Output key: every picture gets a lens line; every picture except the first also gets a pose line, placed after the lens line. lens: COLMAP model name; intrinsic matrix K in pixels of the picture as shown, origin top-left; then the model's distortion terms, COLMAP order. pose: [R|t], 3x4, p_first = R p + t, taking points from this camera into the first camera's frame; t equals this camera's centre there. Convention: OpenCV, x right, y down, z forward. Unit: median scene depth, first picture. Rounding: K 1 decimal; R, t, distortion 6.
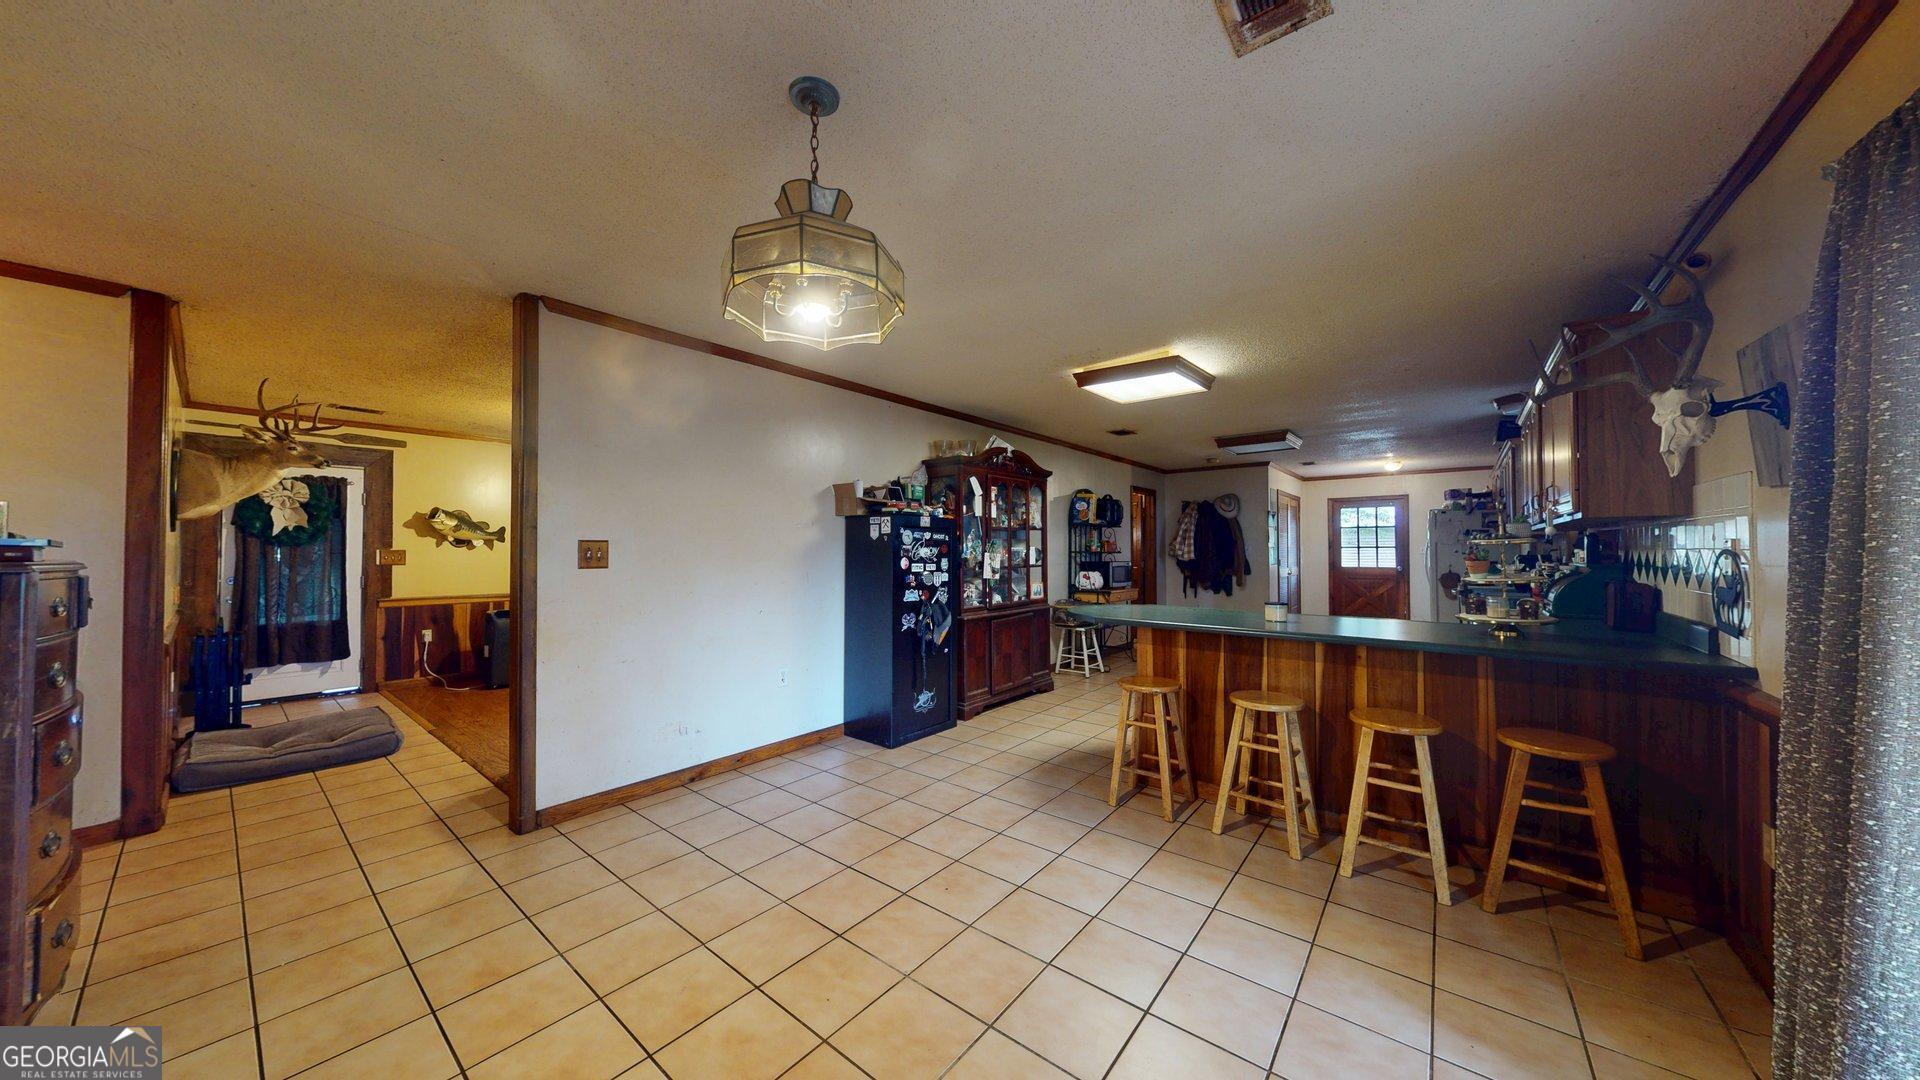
lens RADIAL K [[609.8, 0, 957.6], [0, 609.8, 540.9], [0, 0, 1]] dist [-0.000339, 0.000083]
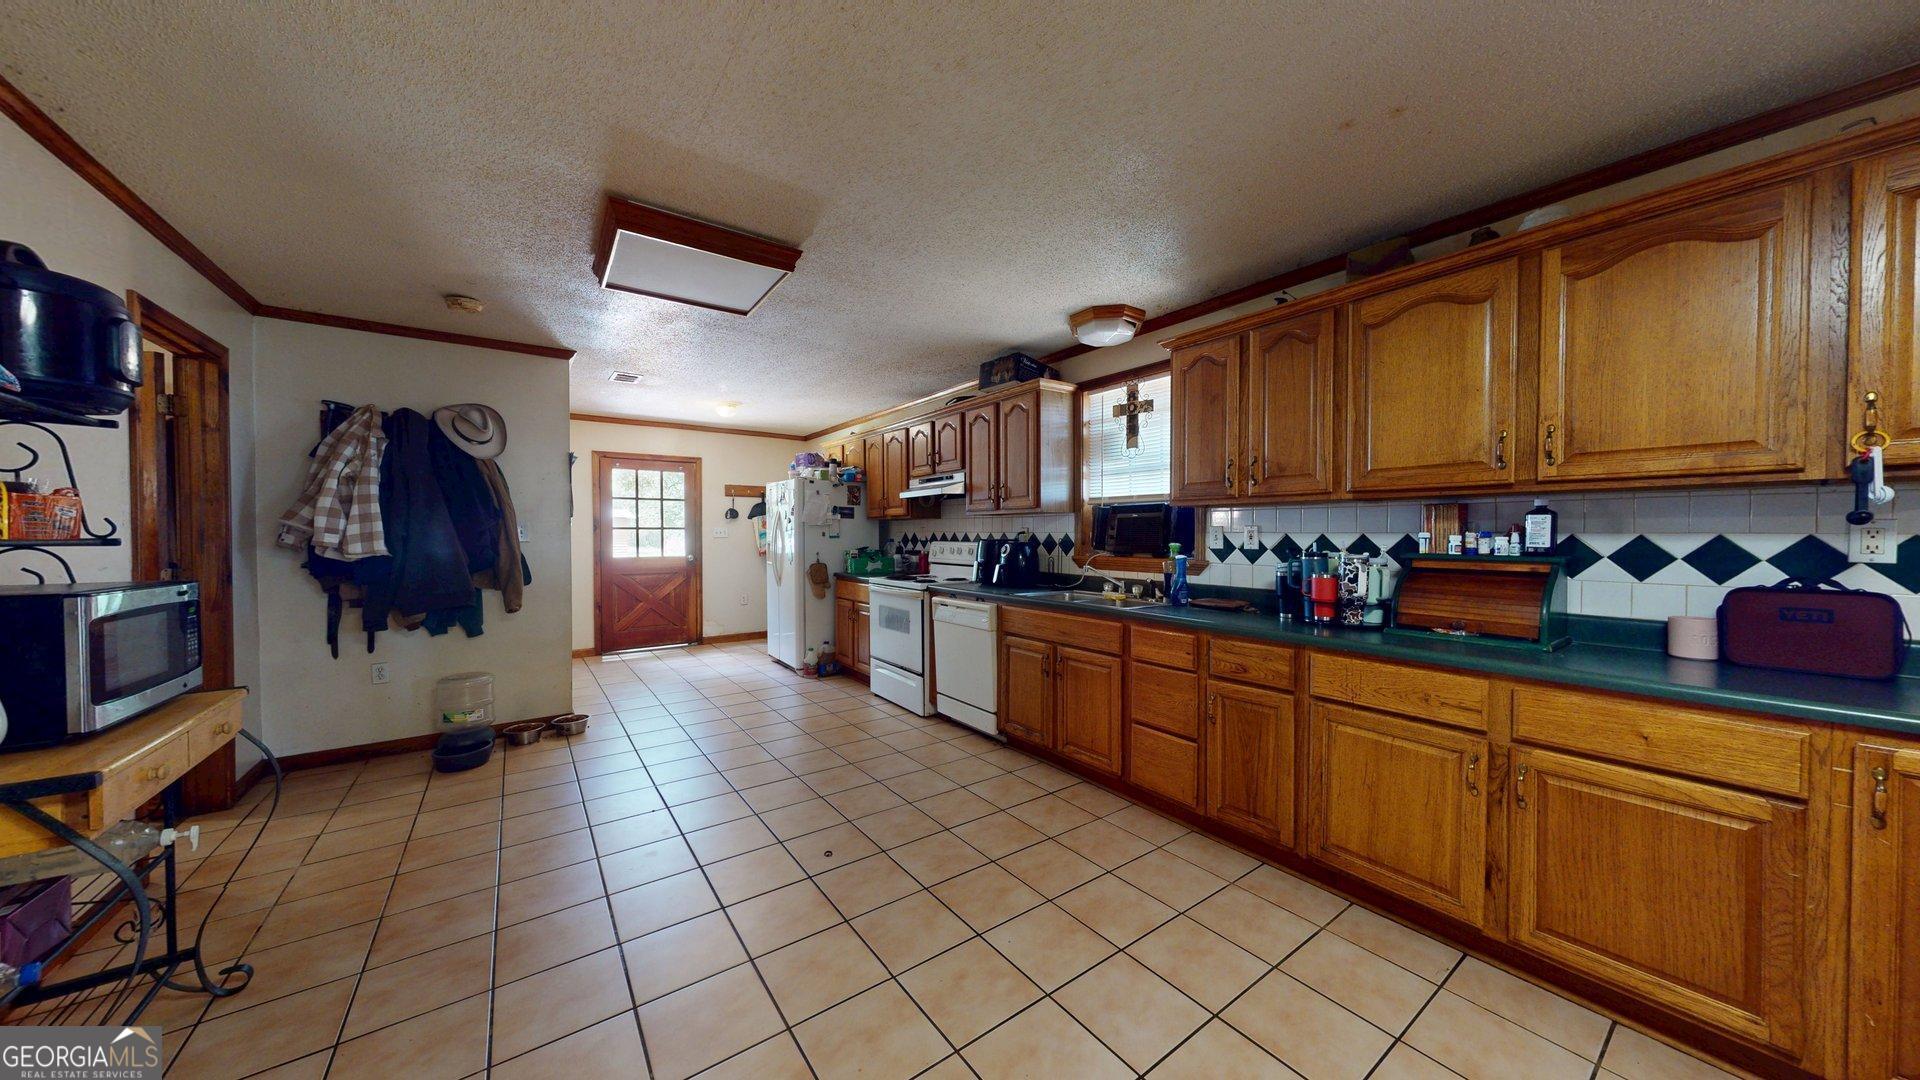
lens RADIAL K [[609.8, 0, 963.5], [0, 609.8, 543.6], [0, 0, 1]] dist [-0.000339, 0.000083]
pose [[0.260866, -0.015105, 0.965257, 0.108556], [-0.015018, 0.999693, 0.019703, 0.009134], [-0.965258, -0.019636, 0.260559, 0.519347]]
